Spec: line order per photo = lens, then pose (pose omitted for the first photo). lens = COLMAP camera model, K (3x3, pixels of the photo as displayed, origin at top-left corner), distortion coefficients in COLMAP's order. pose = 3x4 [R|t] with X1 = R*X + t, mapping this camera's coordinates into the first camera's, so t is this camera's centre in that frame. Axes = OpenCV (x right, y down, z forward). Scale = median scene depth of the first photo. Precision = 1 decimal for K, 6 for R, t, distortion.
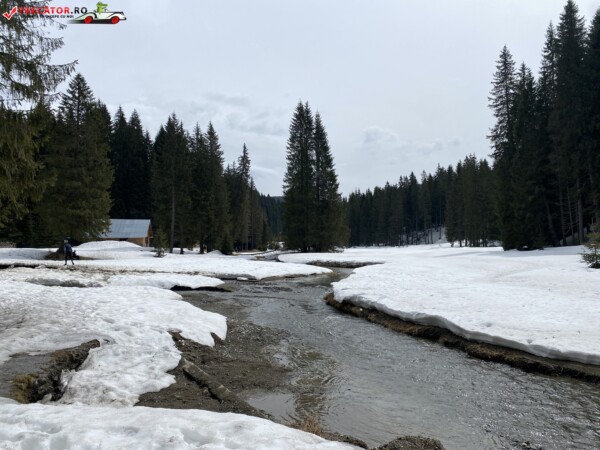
lens RADIAL K [[451.6, 0, 296.3], [0, 451.6, 223.8], [0, 0, 1]] dist [0.051086, -0.051327]
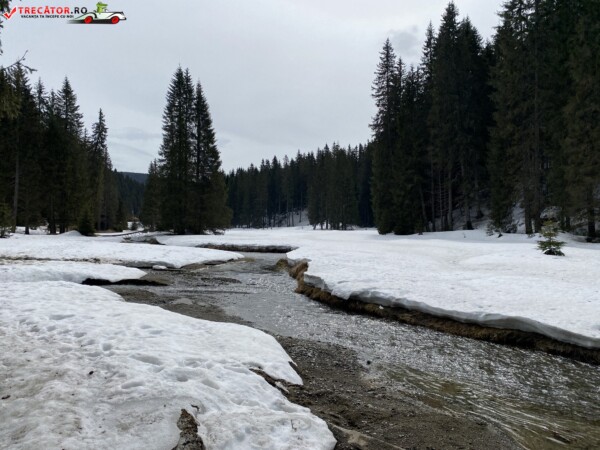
lens RADIAL K [[451.6, 0, 296.3], [0, 451.6, 223.8], [0, 0, 1]] dist [0.051086, -0.051327]
pose [[0.946814, 0.019282, 0.321202, -0.057774], [-0.032474, 0.998833, 0.035763, 0.002200], [-0.320138, -0.044292, 0.946335, 0.055888]]
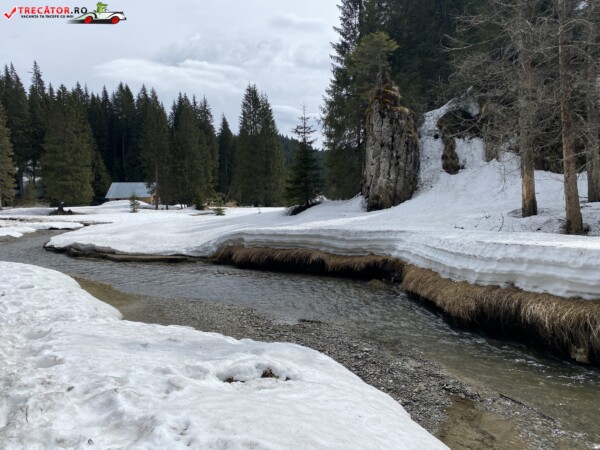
lens RADIAL K [[451.6, 0, 296.3], [0, 451.6, 223.8], [0, 0, 1]] dist [0.051086, -0.051327]
pose [[0.987200, -0.013412, -0.158921, 0.335539], [0.030033, 0.994263, 0.102657, -0.015725], [0.156633, -0.106116, 0.981940, -0.237134]]
